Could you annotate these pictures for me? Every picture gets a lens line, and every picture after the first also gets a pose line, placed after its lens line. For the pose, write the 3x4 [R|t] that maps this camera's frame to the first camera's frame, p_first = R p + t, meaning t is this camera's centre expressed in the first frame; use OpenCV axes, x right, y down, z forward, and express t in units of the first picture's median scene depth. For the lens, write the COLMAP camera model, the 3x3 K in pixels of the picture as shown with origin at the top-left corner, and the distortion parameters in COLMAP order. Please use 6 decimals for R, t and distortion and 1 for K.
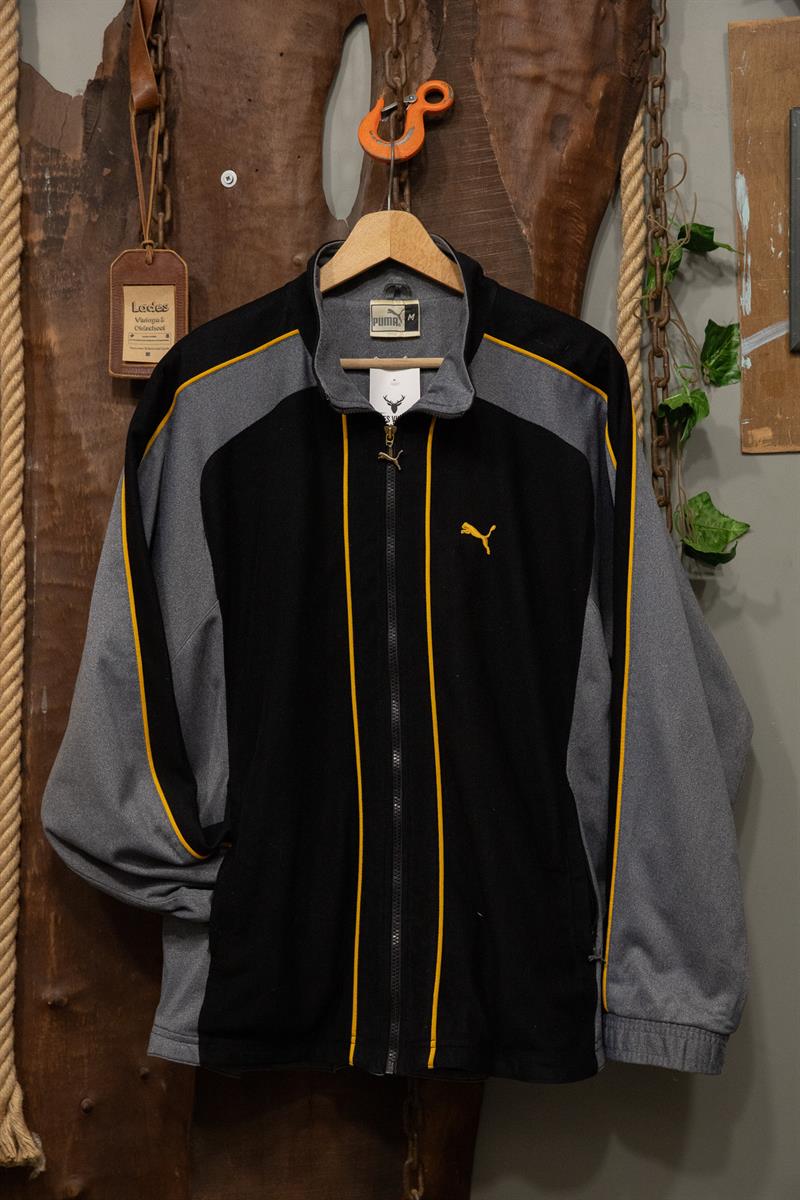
lens RADIAL K [[1866.1, 0, 400.7], [0, 1866.1, 610.7], [0, 0, 1]] dist [0.116390, 0.000000]
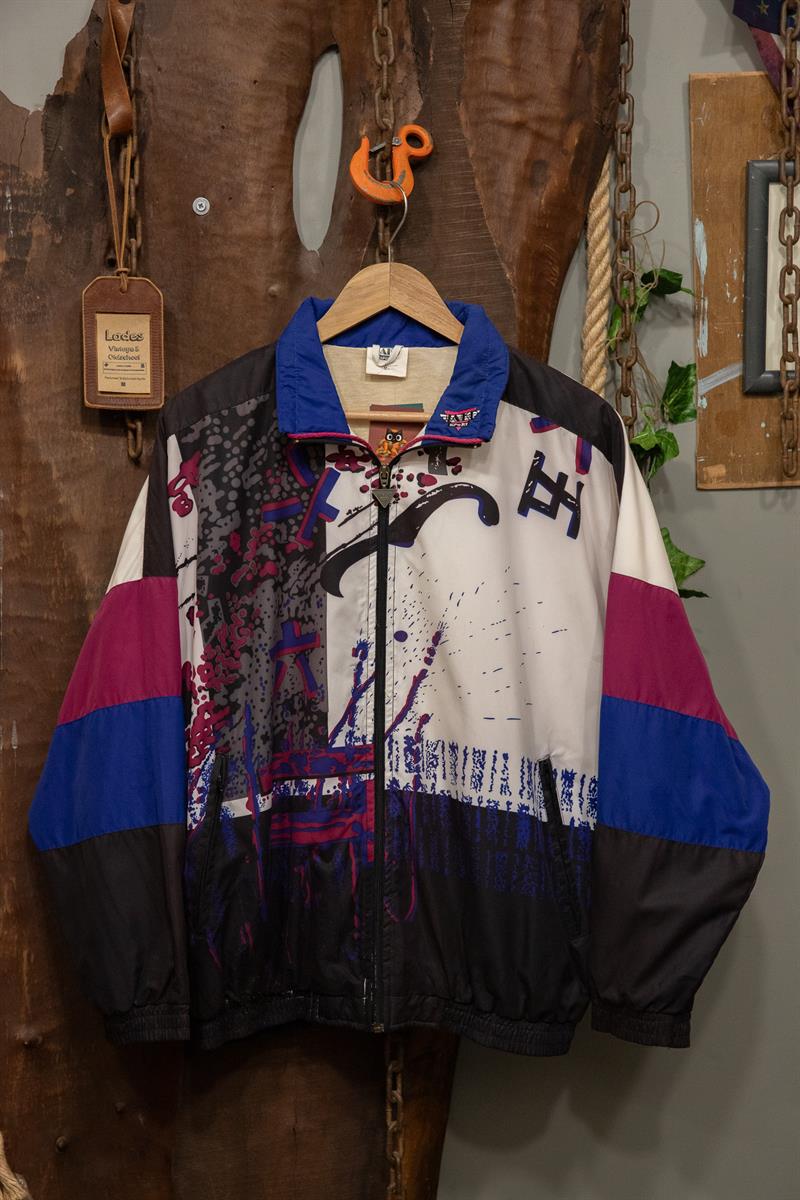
lens RADIAL K [[2095.2, 0, 397.6], [0, 2095.2, 610.1], [0, 0, 1]] dist [0.156126, 0.000000]
pose [[0.981024, -0.004579, 0.193834, -0.209641], [-0.002565, 0.999327, 0.036589, -0.059304], [-0.193871, -0.036391, 0.980352, -0.117649]]
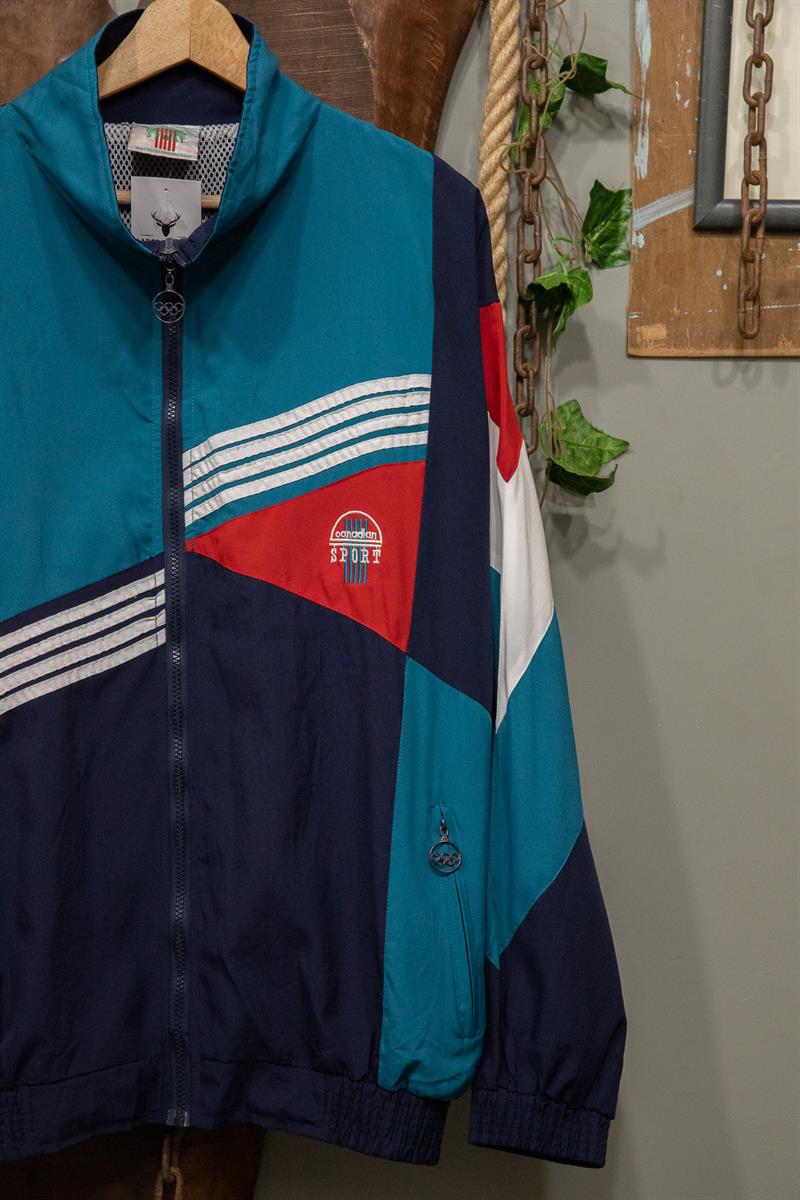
lens RADIAL K [[2164.4, 0, 405.7], [0, 2164.4, 611.7], [0, 0, 1]] dist [0.169689, 0.000000]
pose [[0.992987, 0.044966, 0.109334, -0.005055], [-0.044959, 0.998986, -0.002532, 0.029953], [-0.109337, -0.002401, 0.994002, 0.104965]]
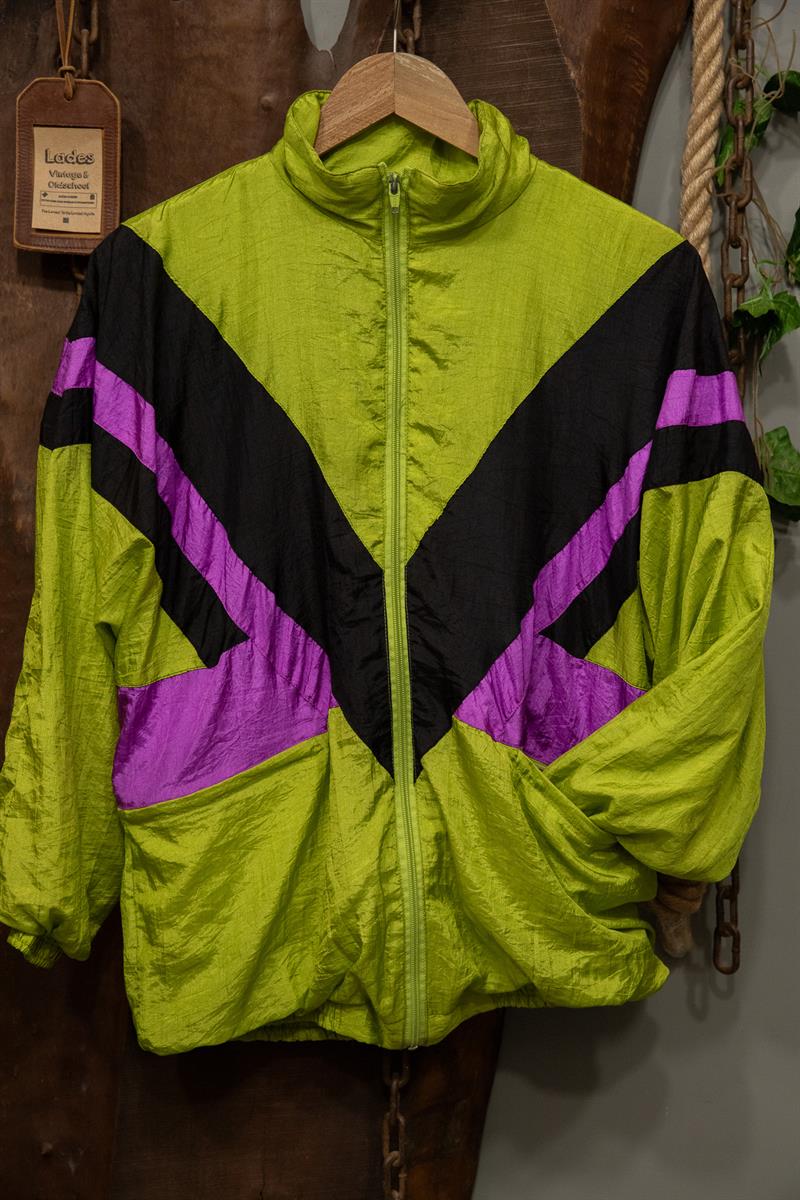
lens RADIAL K [[1866.1, 0, 397.6], [0, 1866.1, 606.5], [0, 0, 1]] dist [0.116390, 0.000000]
pose [[0.997625, 0.022960, 0.064934, -0.047364], [-0.027239, 0.997461, 0.065801, -0.035197], [-0.063258, -0.067413, 0.995718, 0.225934]]
